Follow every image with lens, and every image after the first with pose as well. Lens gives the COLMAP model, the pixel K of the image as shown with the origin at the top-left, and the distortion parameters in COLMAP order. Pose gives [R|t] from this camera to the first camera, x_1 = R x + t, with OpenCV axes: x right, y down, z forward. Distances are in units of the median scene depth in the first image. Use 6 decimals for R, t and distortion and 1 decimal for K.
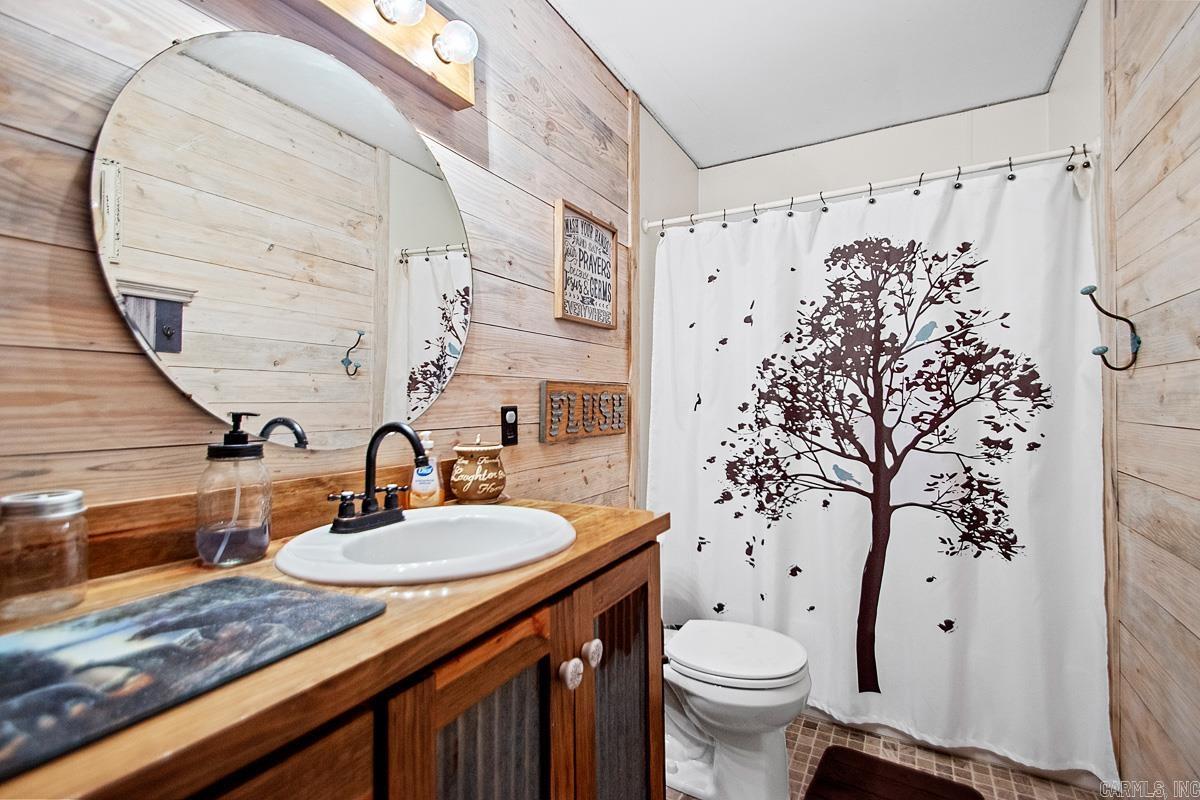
lens RADIAL K [[570.8, 0, 596.2], [0, 570.8, 400.9], [0, 0, 1]] dist [0.049965, -0.022762]
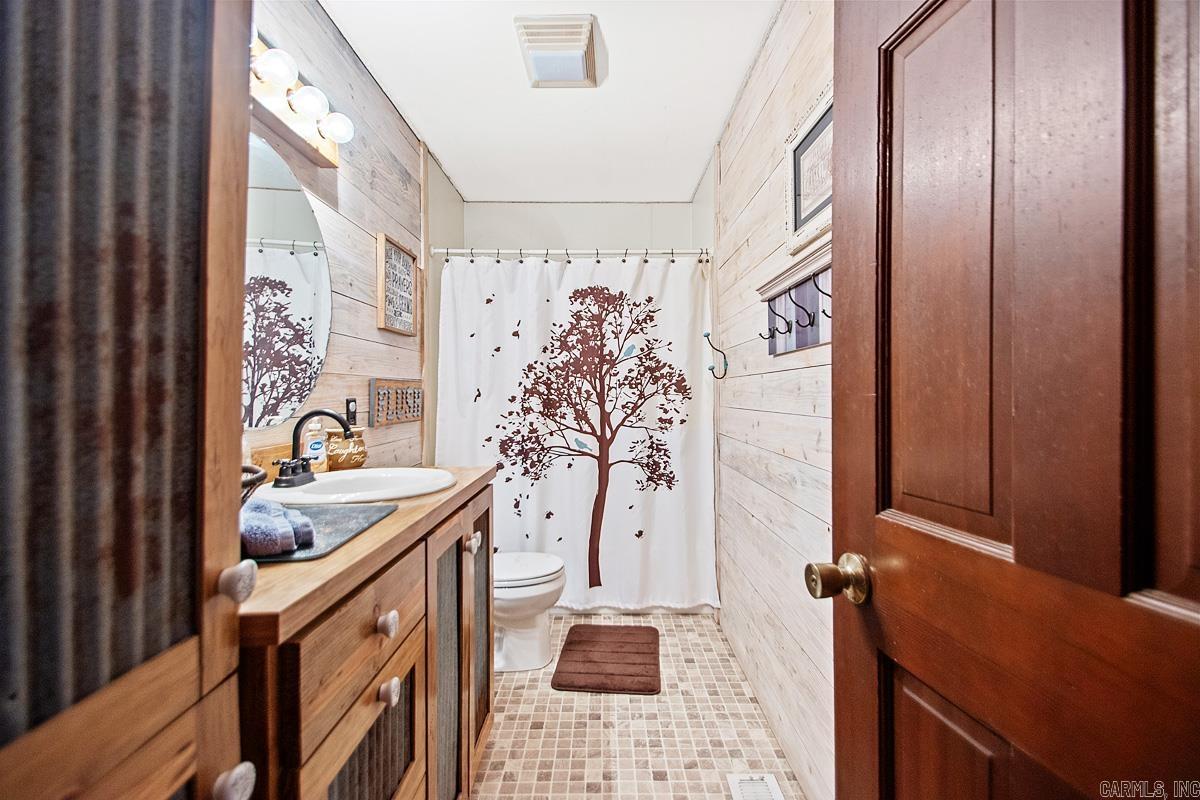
lens RADIAL K [[570.8, 0, 596.2], [0, 570.8, 400.9], [0, 0, 1]] dist [0.049965, -0.022762]
pose [[0.884539, -0.002537, 0.466460, -0.224055], [-0.003136, 0.999930, 0.011384, -0.000926], [-0.466457, -0.011532, 0.884469, -0.317206]]
